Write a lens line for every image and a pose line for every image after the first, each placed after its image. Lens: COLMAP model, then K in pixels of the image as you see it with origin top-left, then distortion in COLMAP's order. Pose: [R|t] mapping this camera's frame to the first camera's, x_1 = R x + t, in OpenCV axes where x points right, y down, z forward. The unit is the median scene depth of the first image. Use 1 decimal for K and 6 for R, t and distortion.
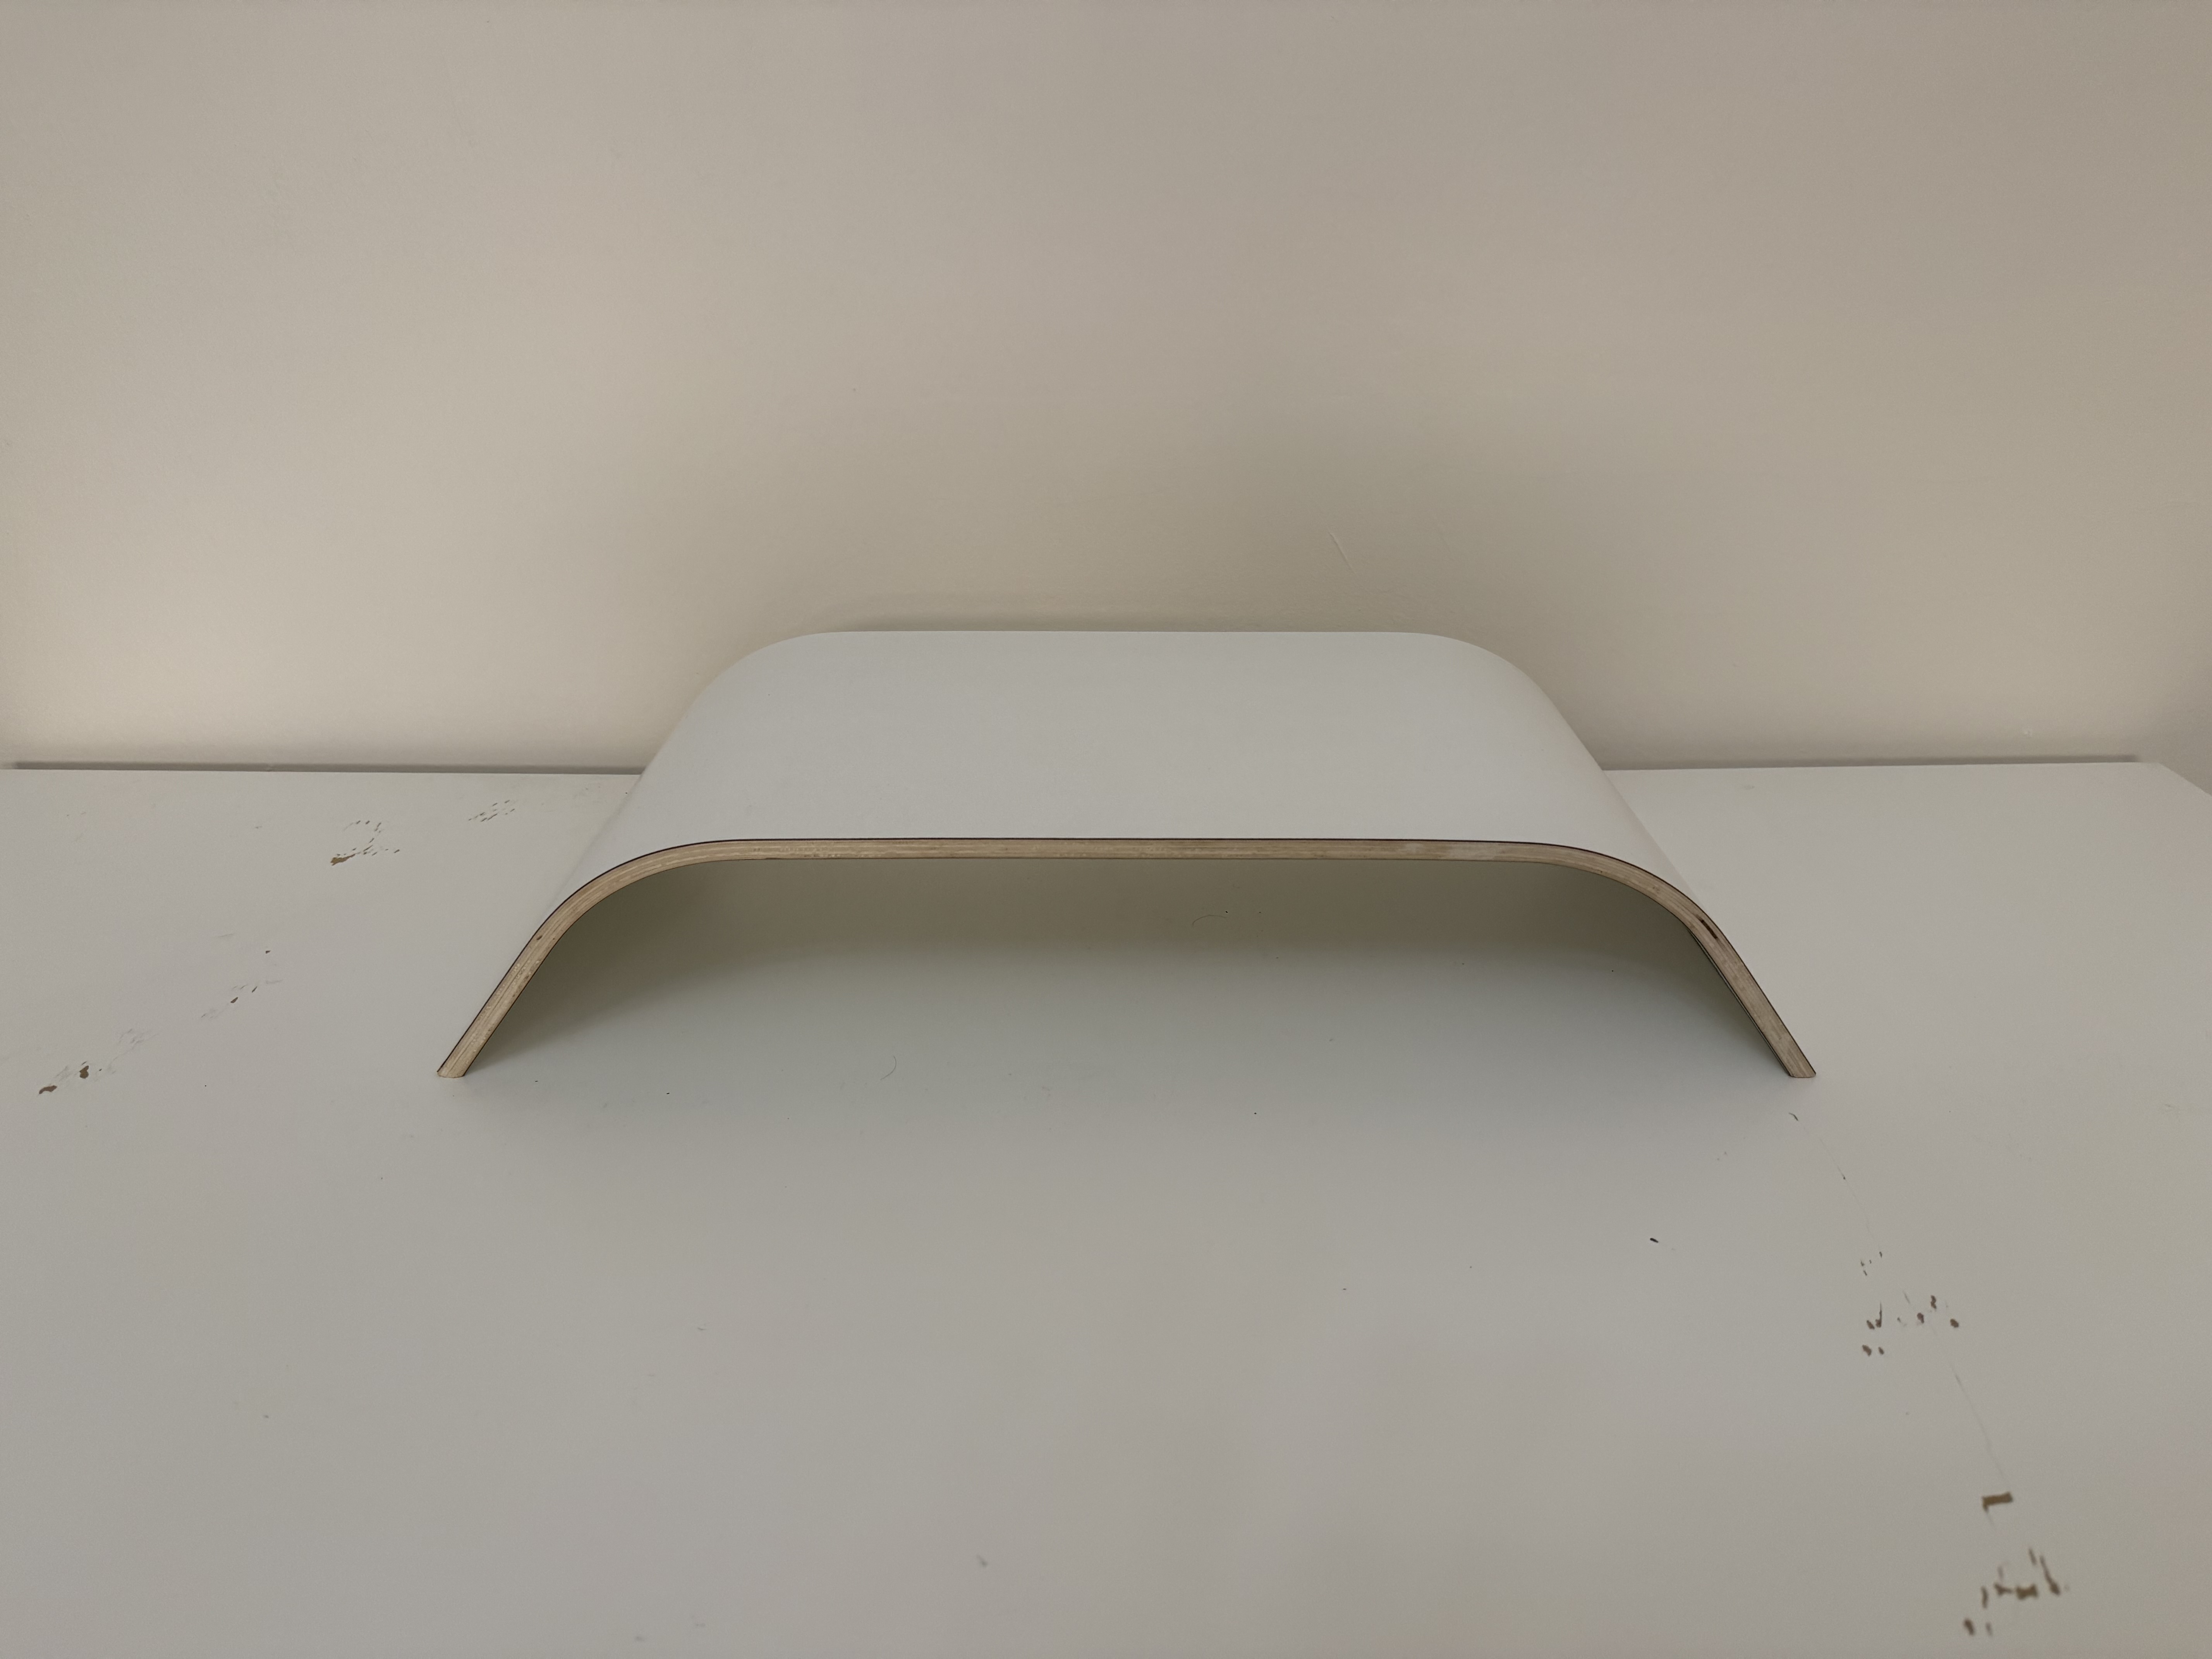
lens RADIAL K [[1567.9, 0, 1106.0], [0, 1567.9, 829.5], [0, 0, 1]] dist [-0.007083, -0.005118]
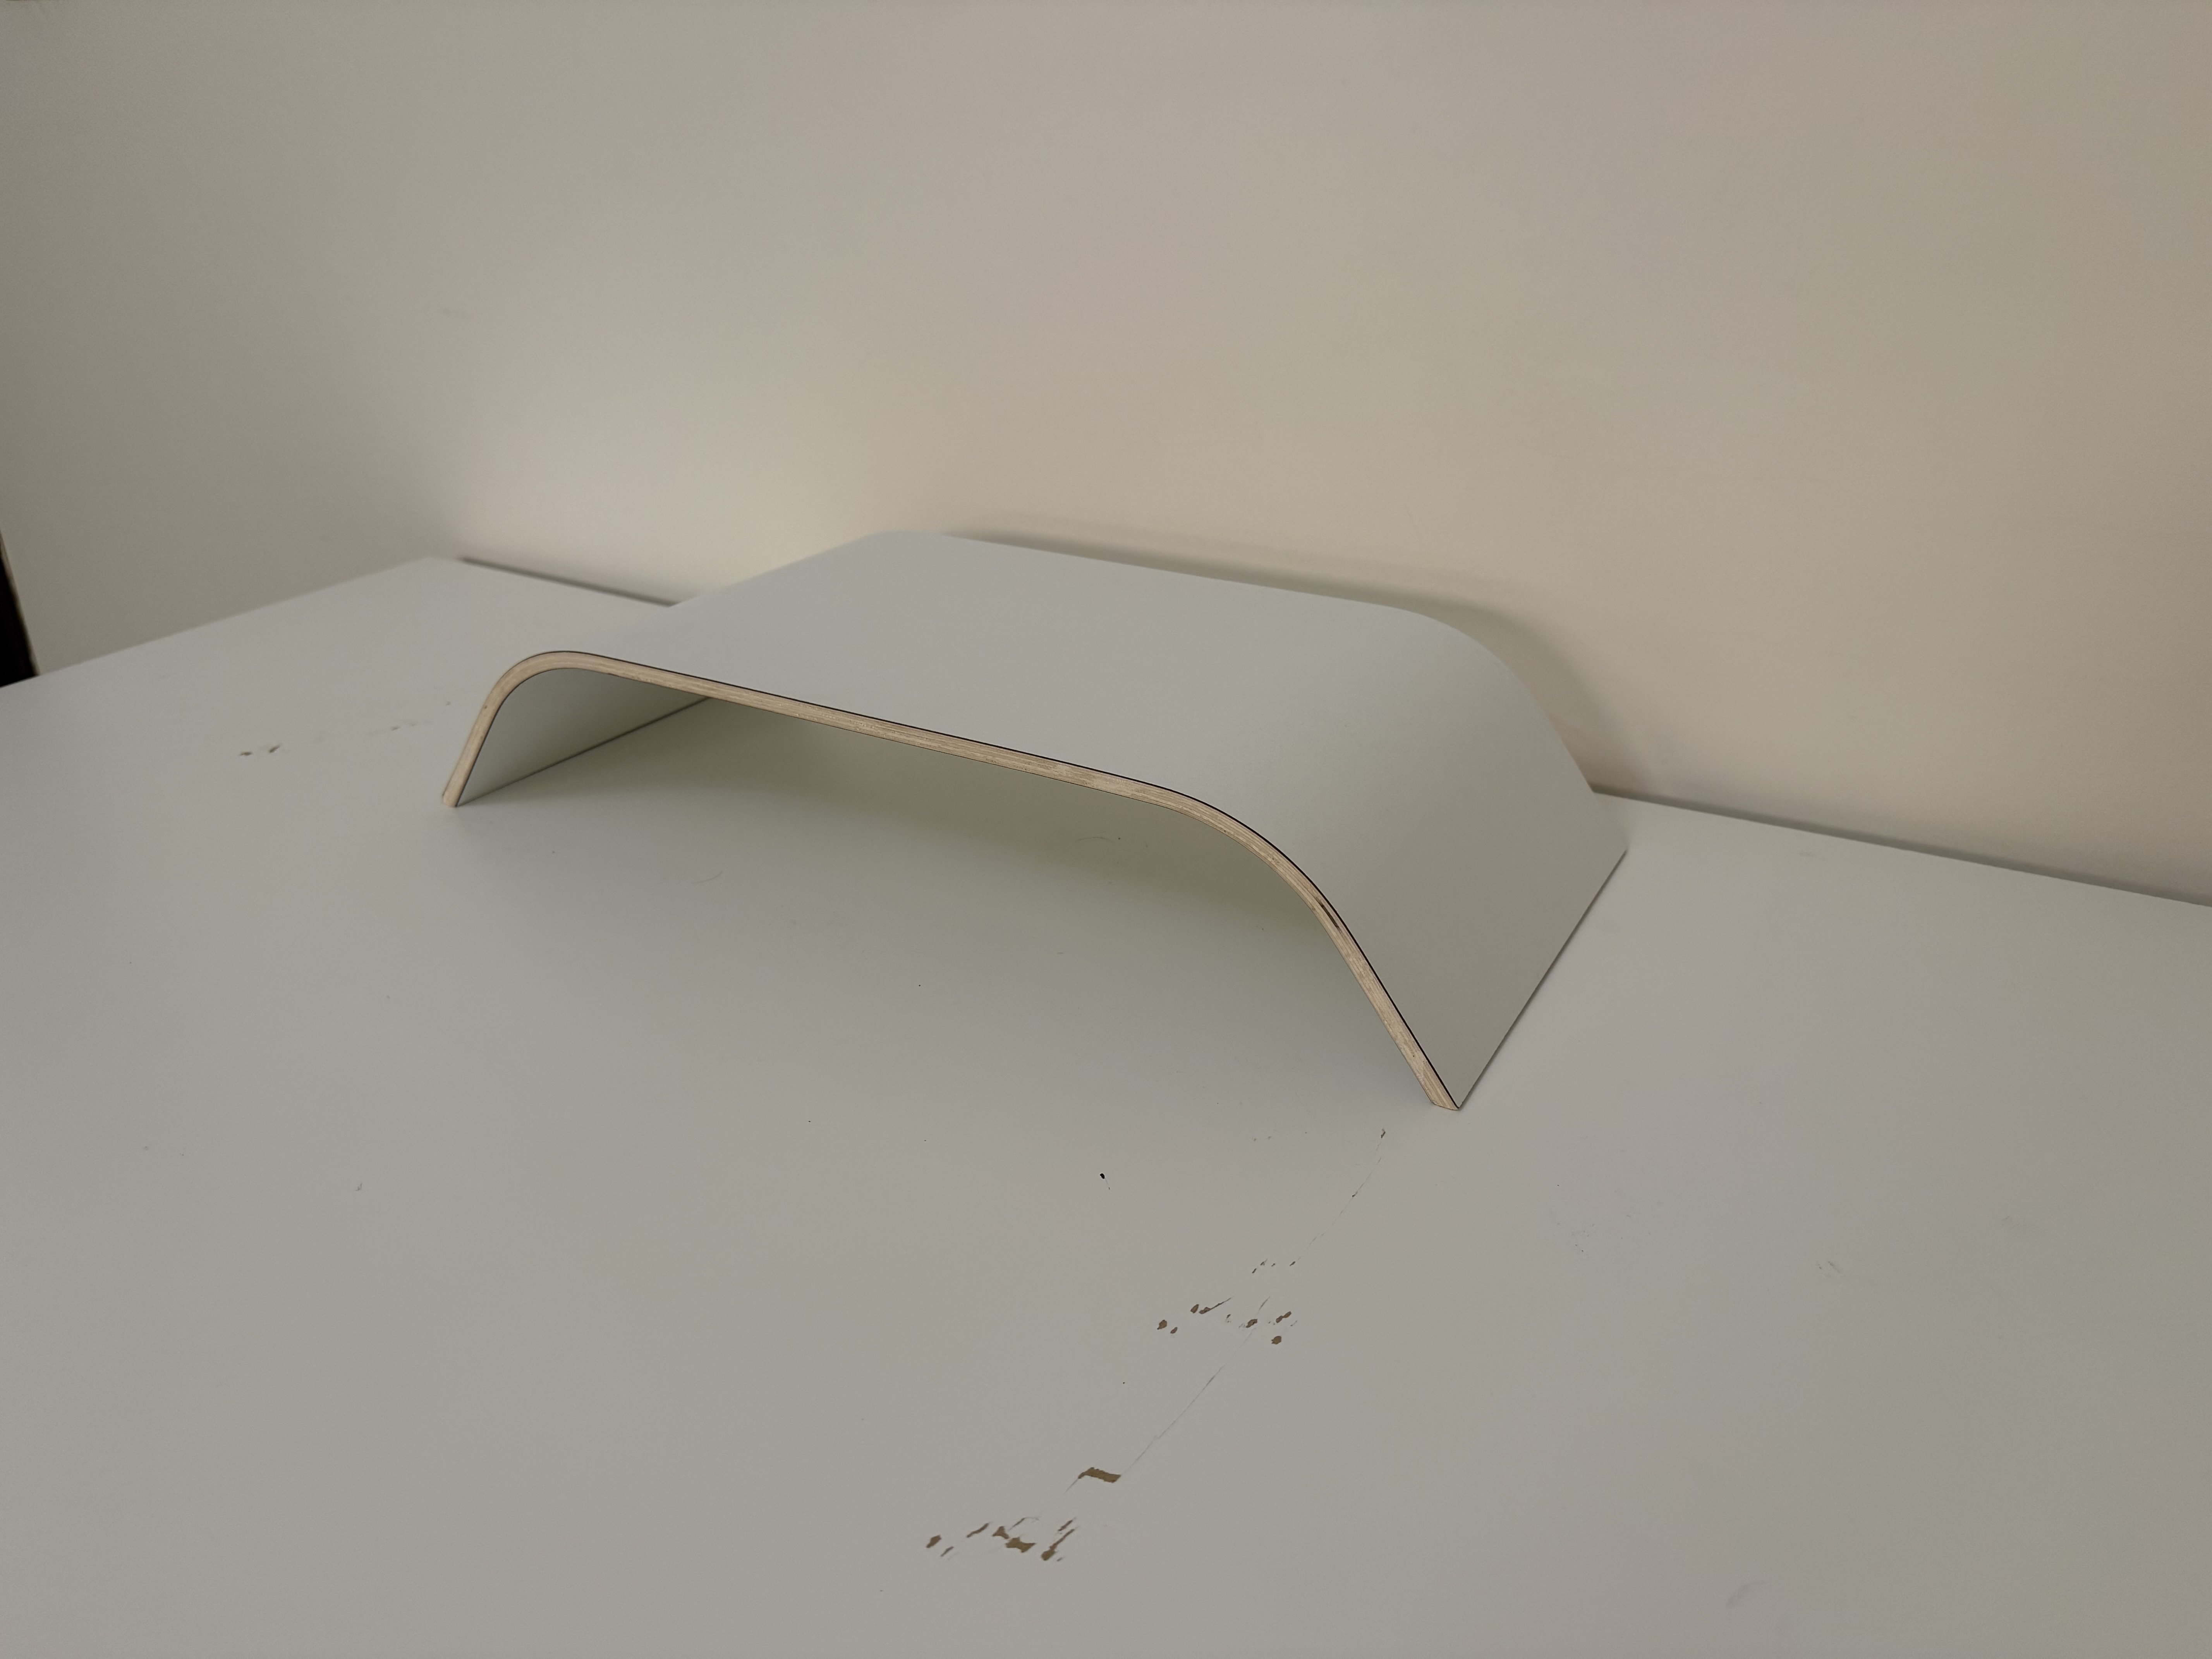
lens RADIAL K [[1566.3, 0, 1106.0], [0, 1566.3, 829.5], [0, 0, 1]] dist [-0.002169, -0.008020]
pose [[0.862380, 0.210568, -0.460393, 0.725018], [-0.201796, 0.977004, 0.068856, -0.027400], [0.464305, 0.033526, 0.885041, 0.089728]]
